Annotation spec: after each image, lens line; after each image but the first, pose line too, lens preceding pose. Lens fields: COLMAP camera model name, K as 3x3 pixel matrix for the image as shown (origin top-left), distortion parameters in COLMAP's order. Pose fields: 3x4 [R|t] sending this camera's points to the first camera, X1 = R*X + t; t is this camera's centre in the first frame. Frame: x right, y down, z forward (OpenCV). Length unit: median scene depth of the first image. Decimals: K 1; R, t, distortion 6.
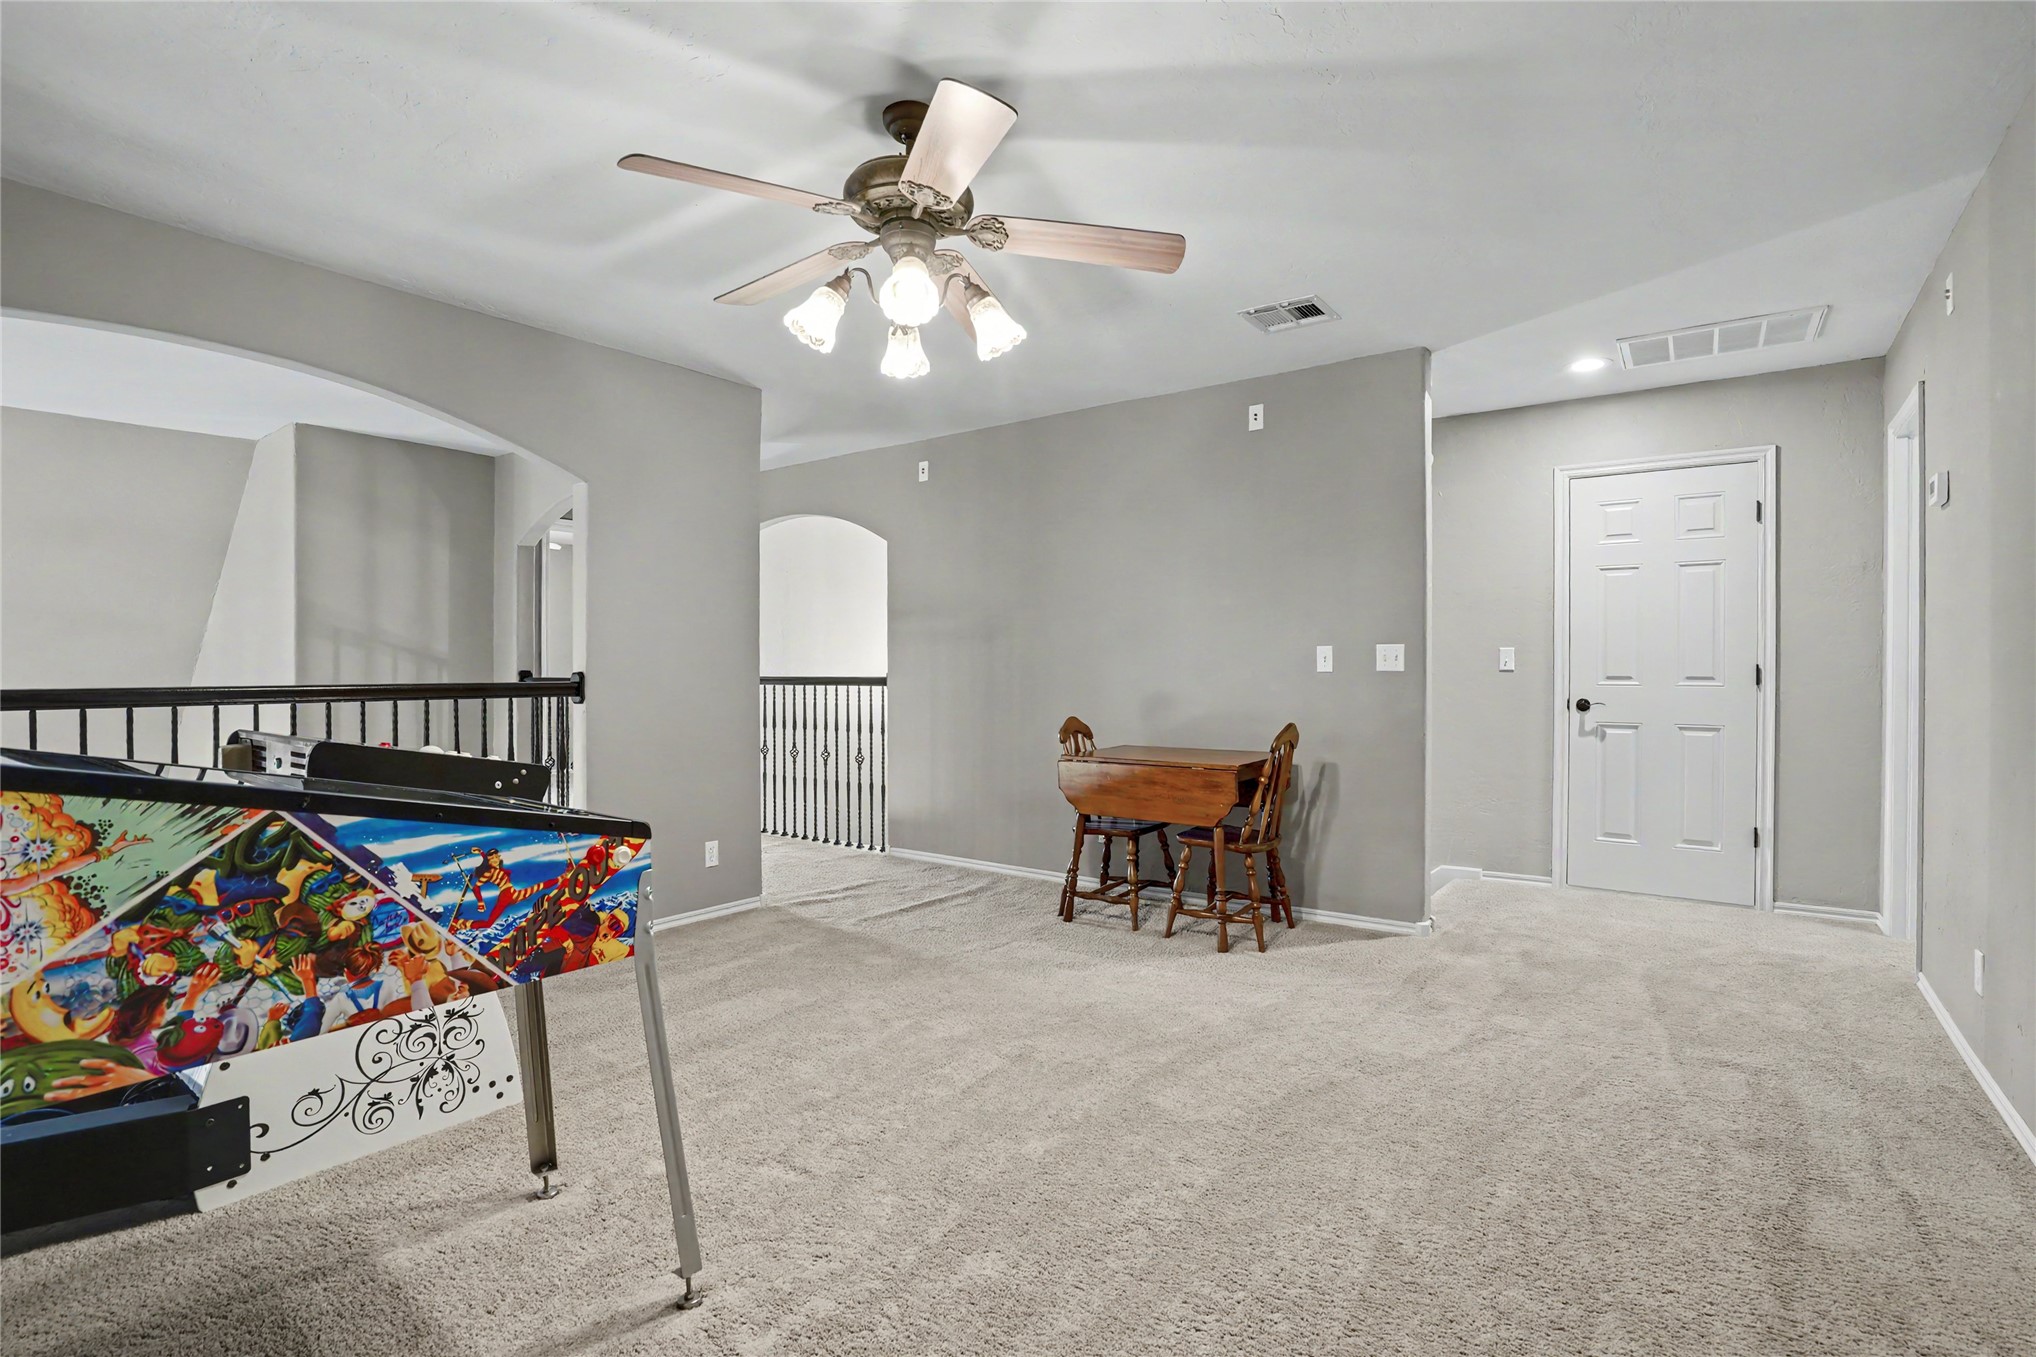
lens RADIAL K [[981.6, 0, 1008.9], [0, 981.6, 668.3], [0, 0, 1]] dist [-0.006590, 0.000664]
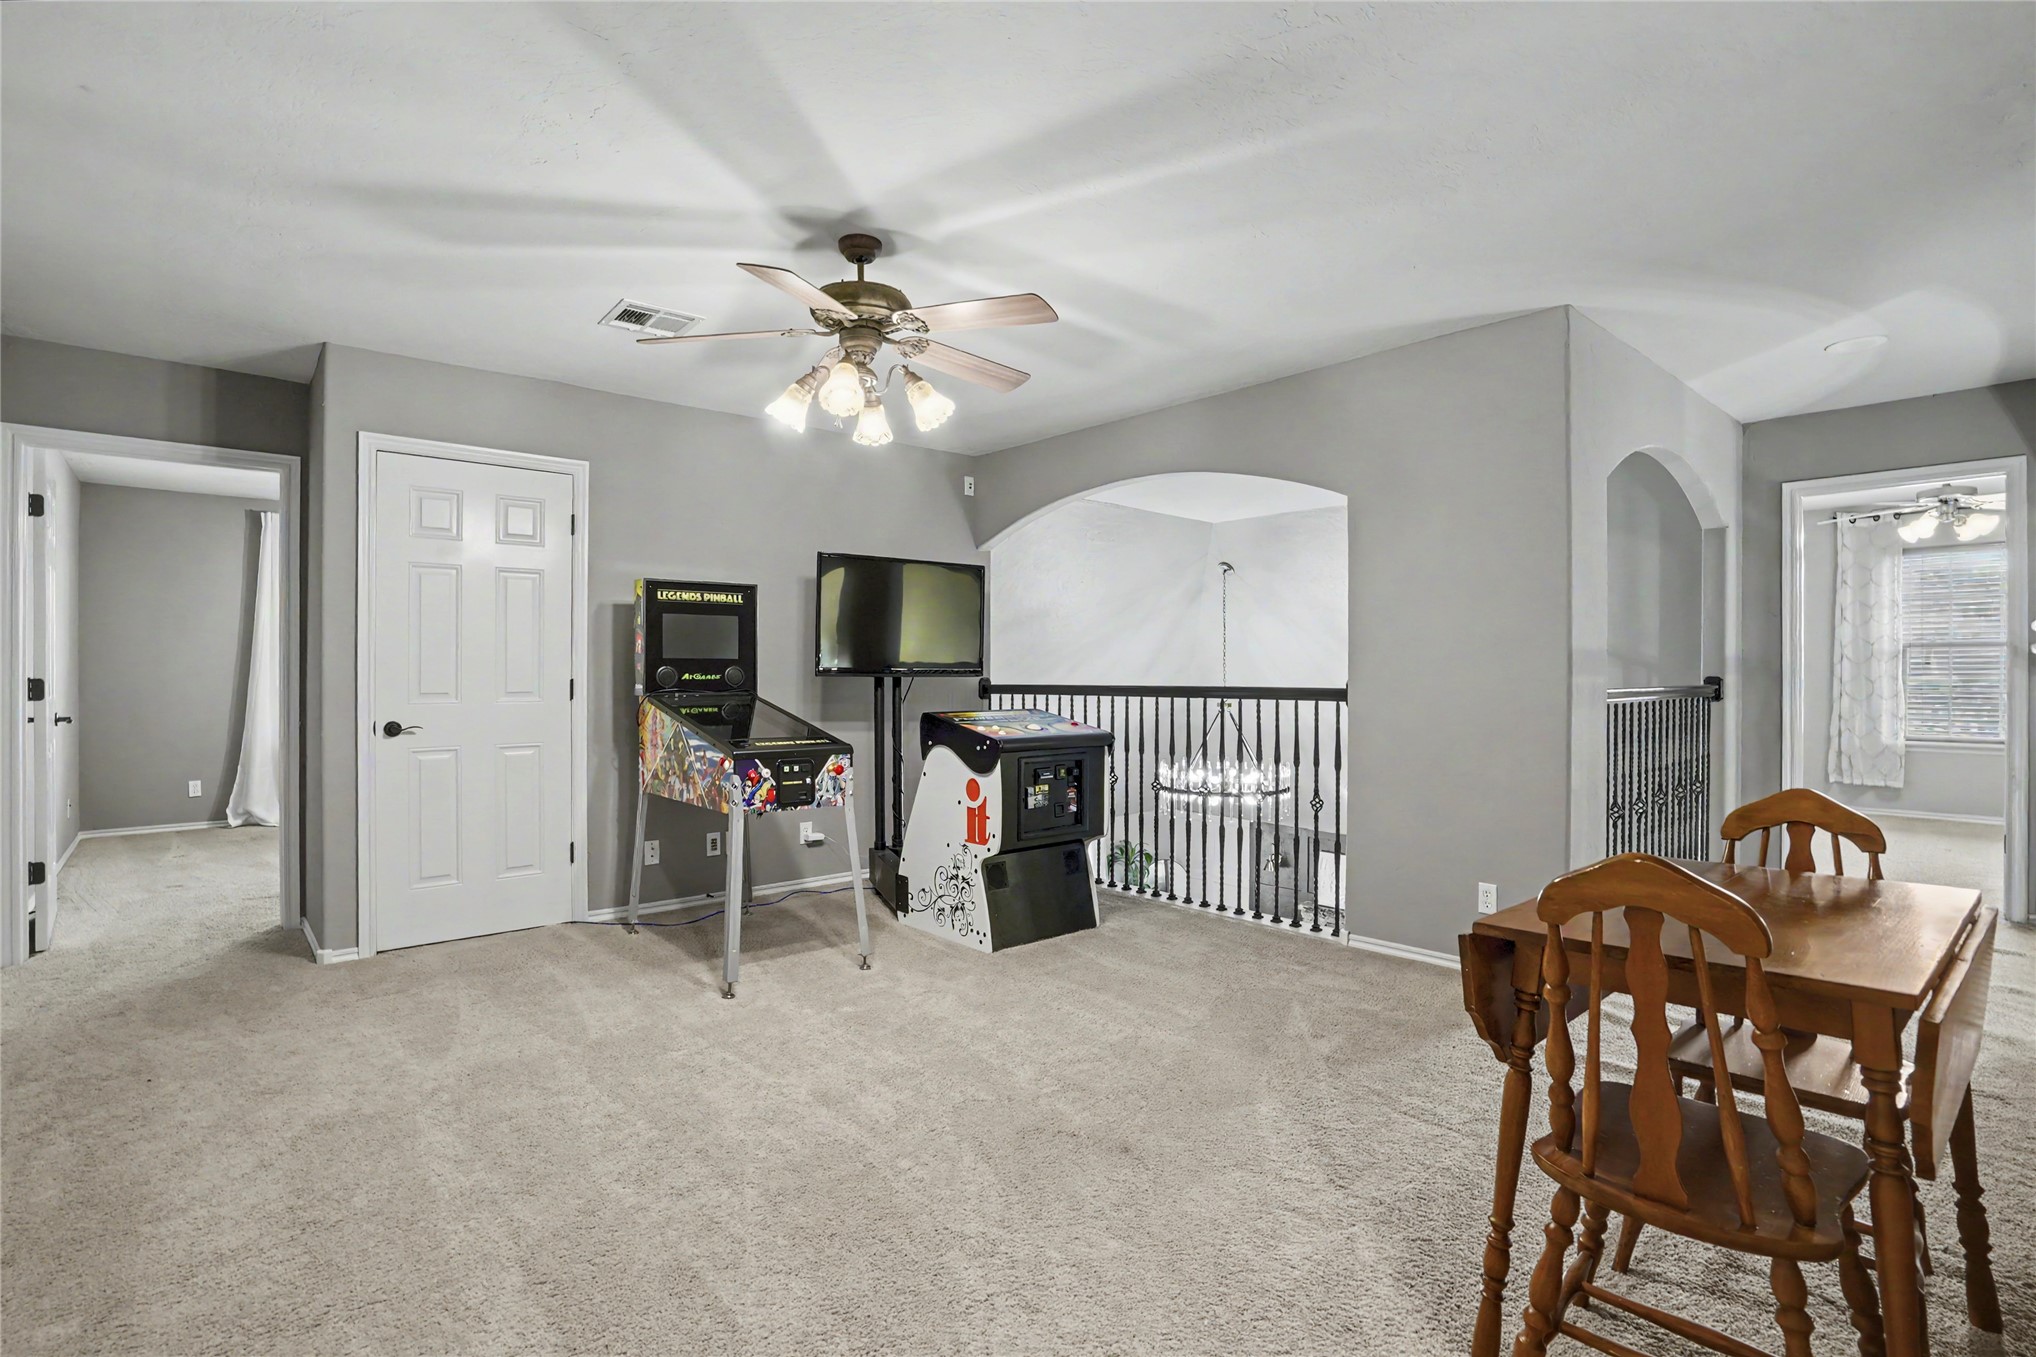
lens RADIAL K [[981.6, 0, 1008.7], [0, 981.6, 680.8], [0, 0, 1]] dist [-0.006590, 0.000664]
pose [[-0.211236, 0.010682, -0.977377, 1.061802], [0.007509, 0.999929, 0.009305, -0.010451], [0.977406, -0.005374, -0.211301, 1.399234]]
